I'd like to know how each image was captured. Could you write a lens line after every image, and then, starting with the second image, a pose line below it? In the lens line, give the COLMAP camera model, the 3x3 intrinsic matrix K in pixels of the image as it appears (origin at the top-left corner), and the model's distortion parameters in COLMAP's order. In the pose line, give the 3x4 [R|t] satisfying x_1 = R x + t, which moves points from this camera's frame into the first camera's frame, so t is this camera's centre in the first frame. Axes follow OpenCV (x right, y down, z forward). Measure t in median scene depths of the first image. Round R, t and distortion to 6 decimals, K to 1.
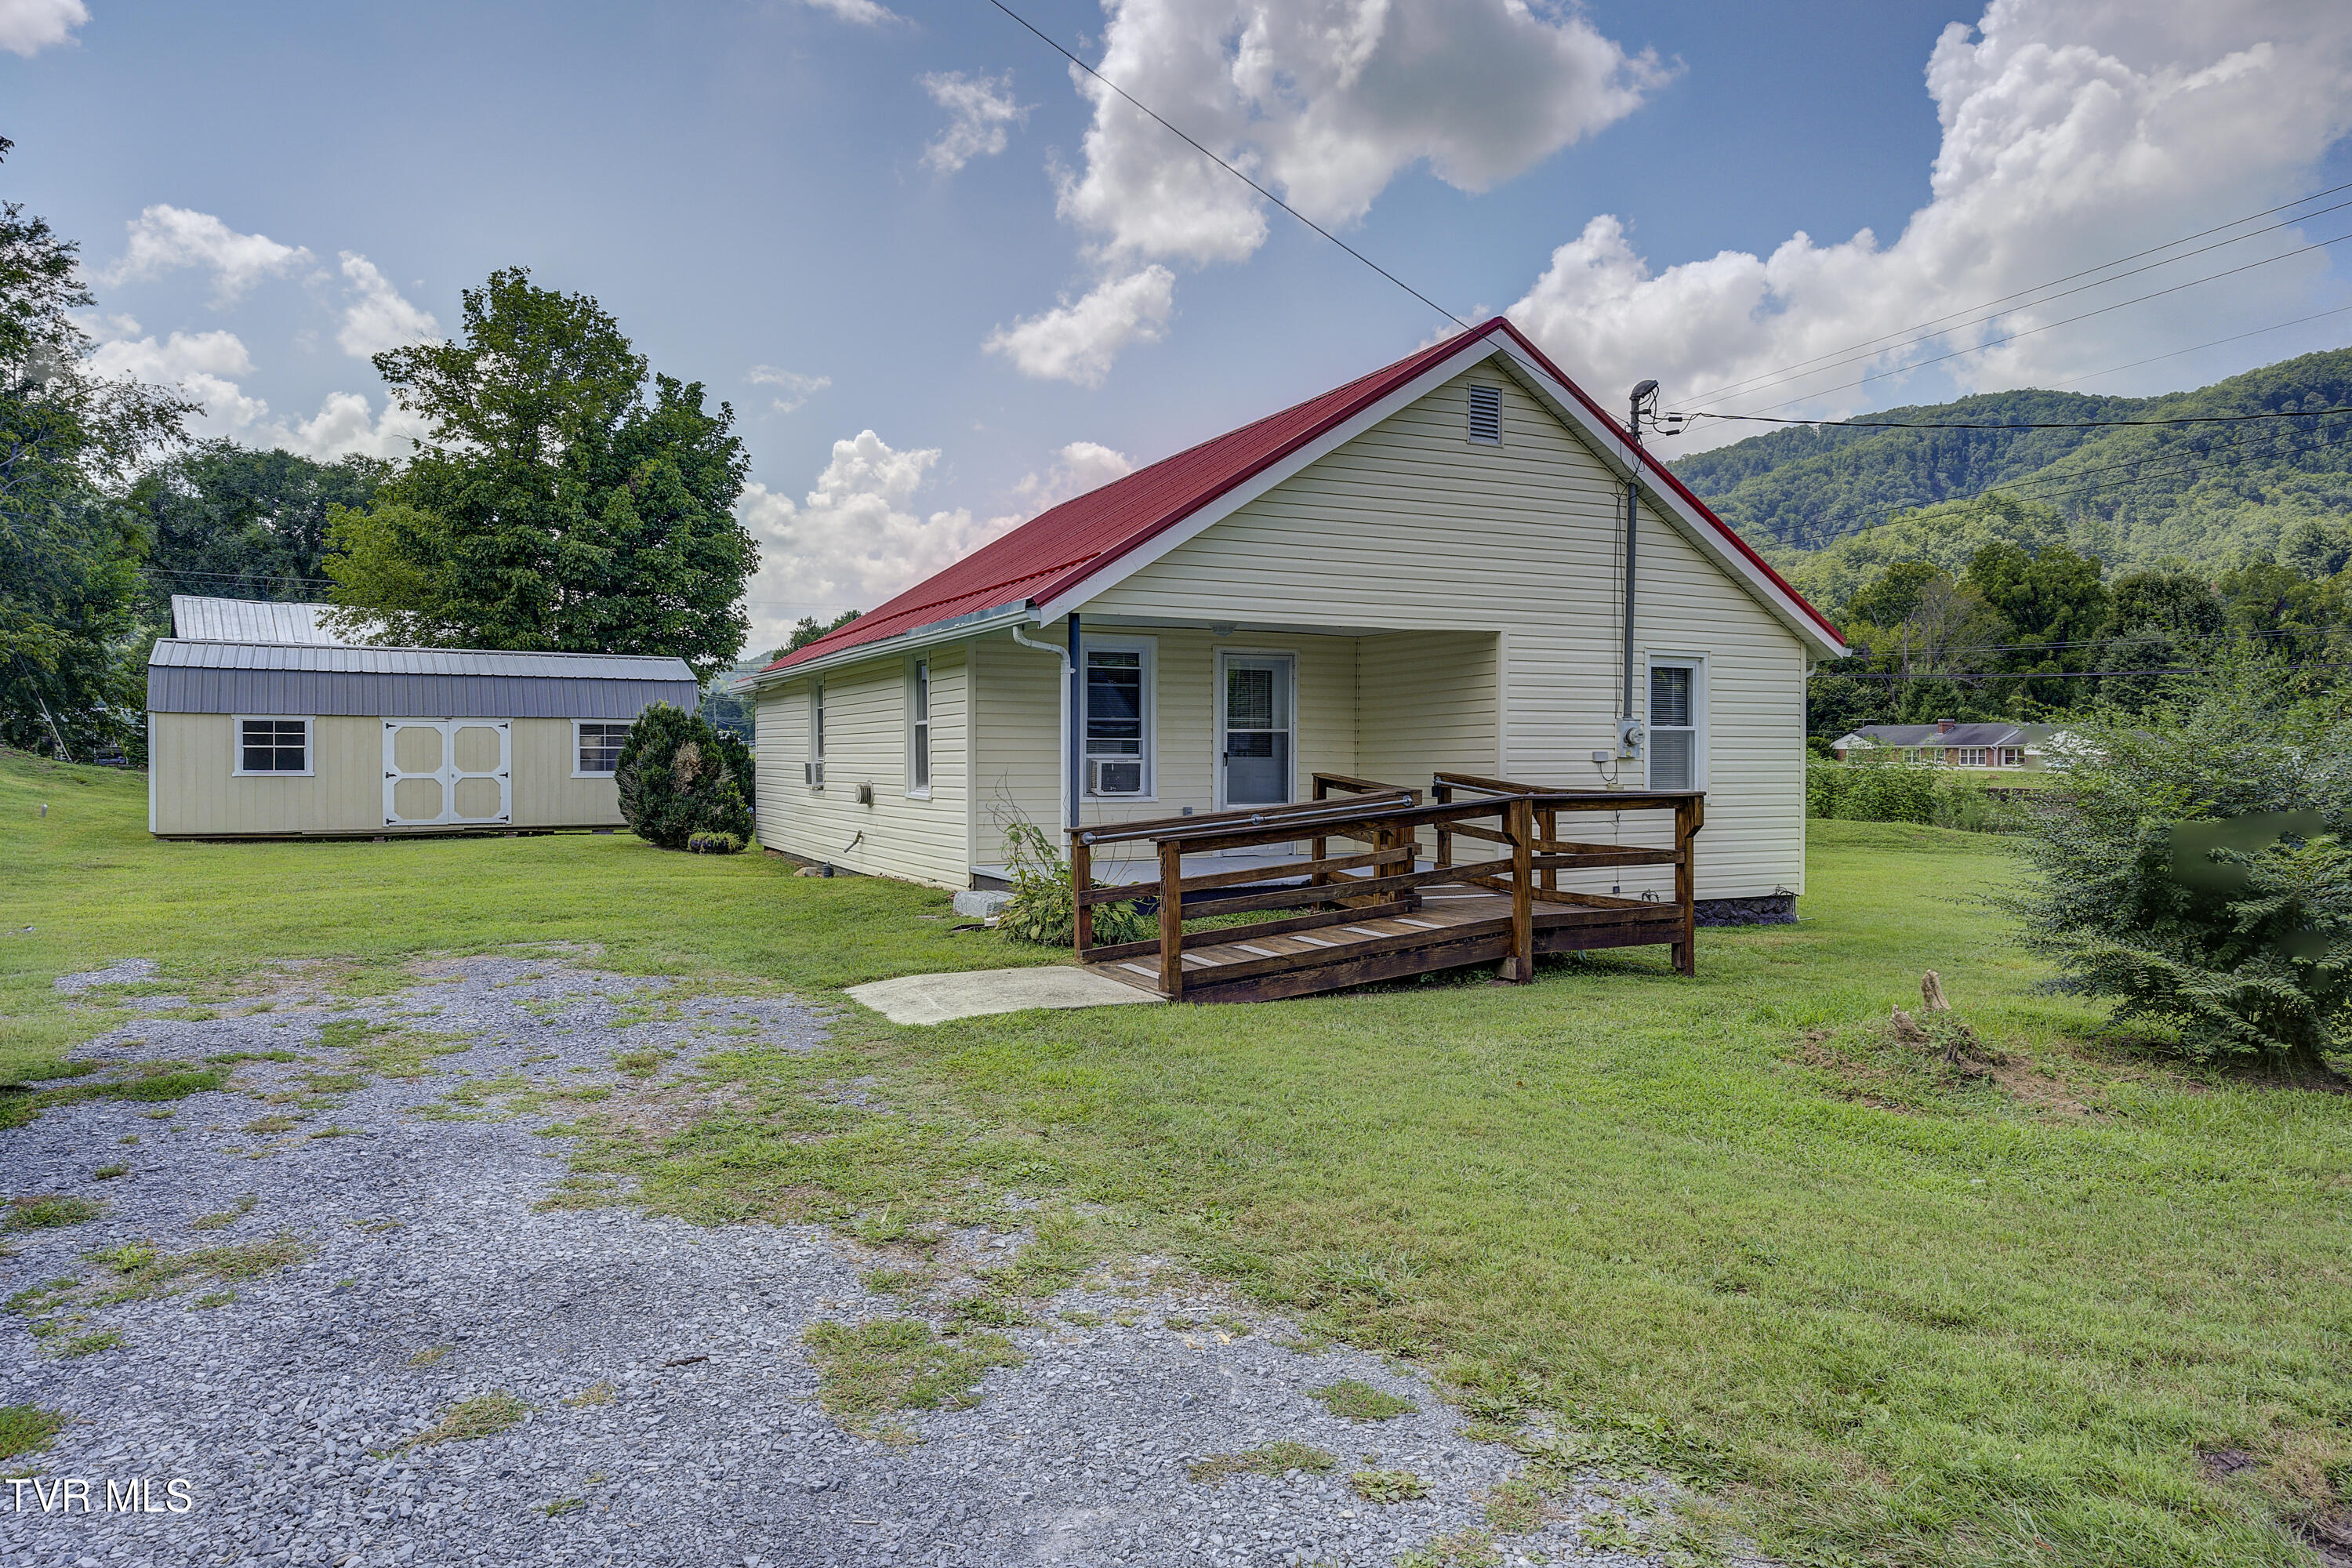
lens RADIAL K [[1471.8, 0, 1179.0], [0, 1471.8, 774.9], [0, 0, 1]] dist [0.028831, 0.006217]
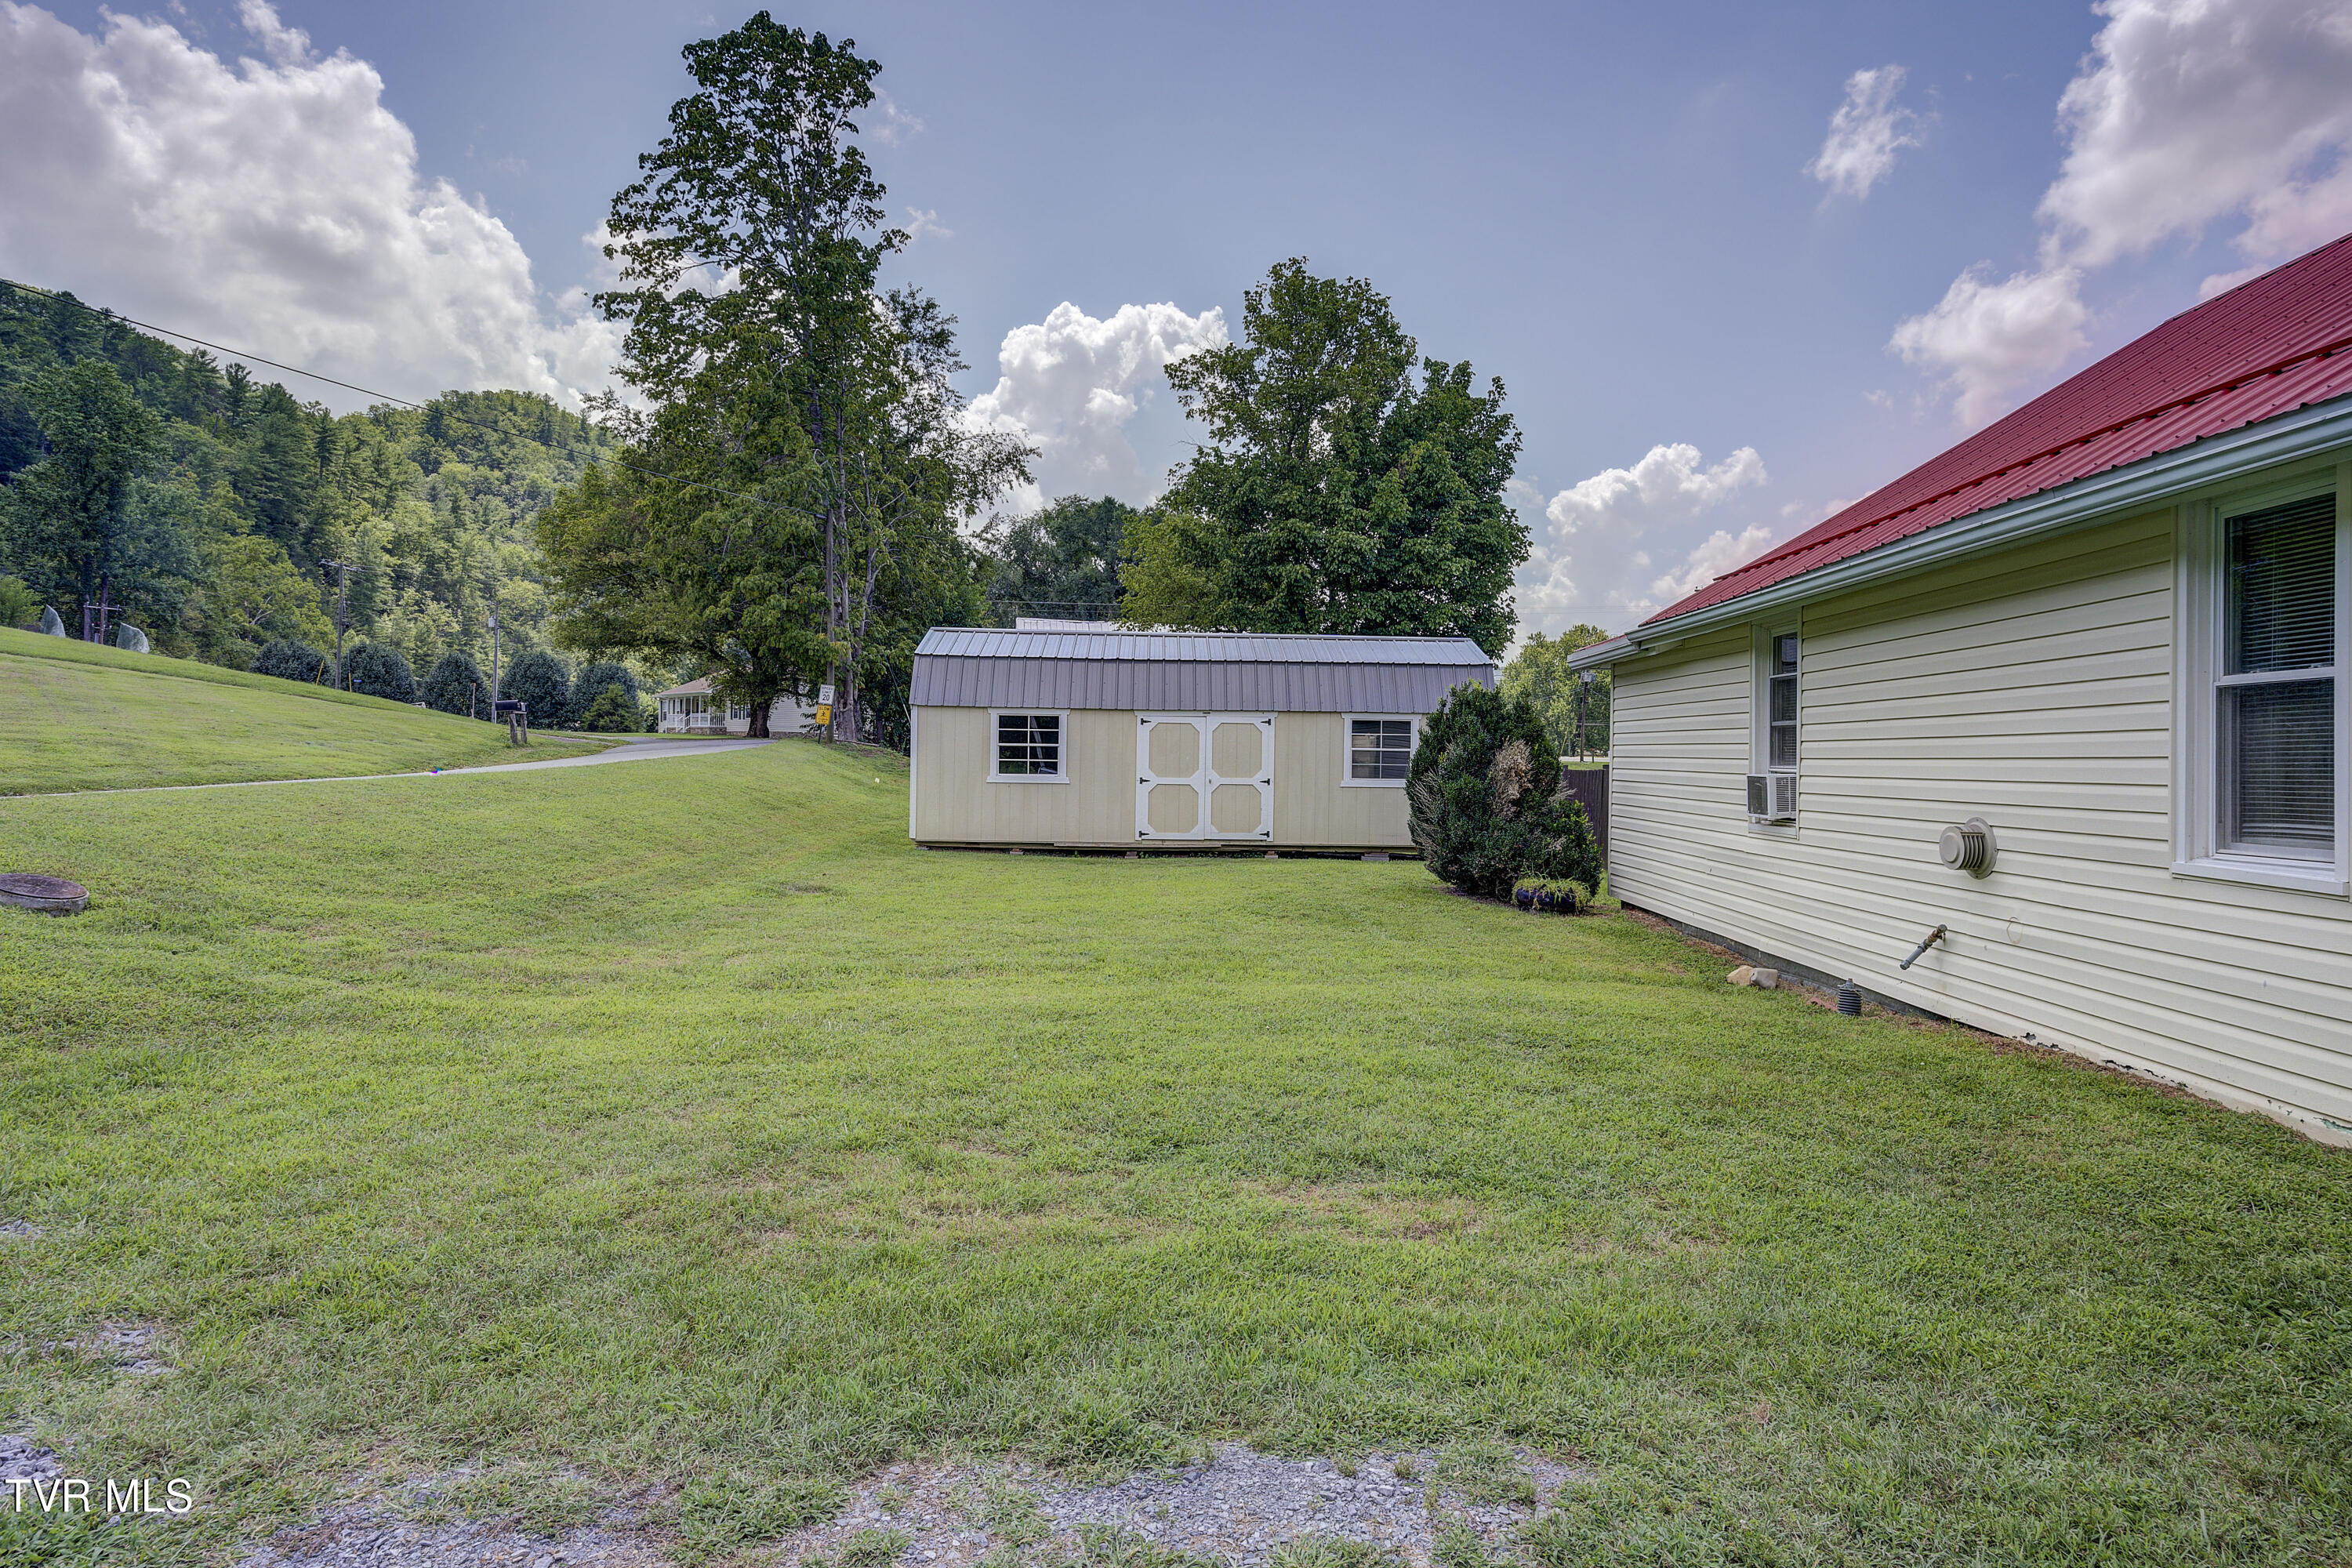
lens RADIAL K [[1306.3, 0, 1176.2], [0, 1306.3, 776.7], [0, 0, 1]] dist [-0.005536, 0.000686]
pose [[0.875722, 0.017411, -0.482501, -0.095928], [-0.018597, 0.999824, 0.002326, -0.002223], [0.482457, 0.006936, 0.875892, 0.218649]]
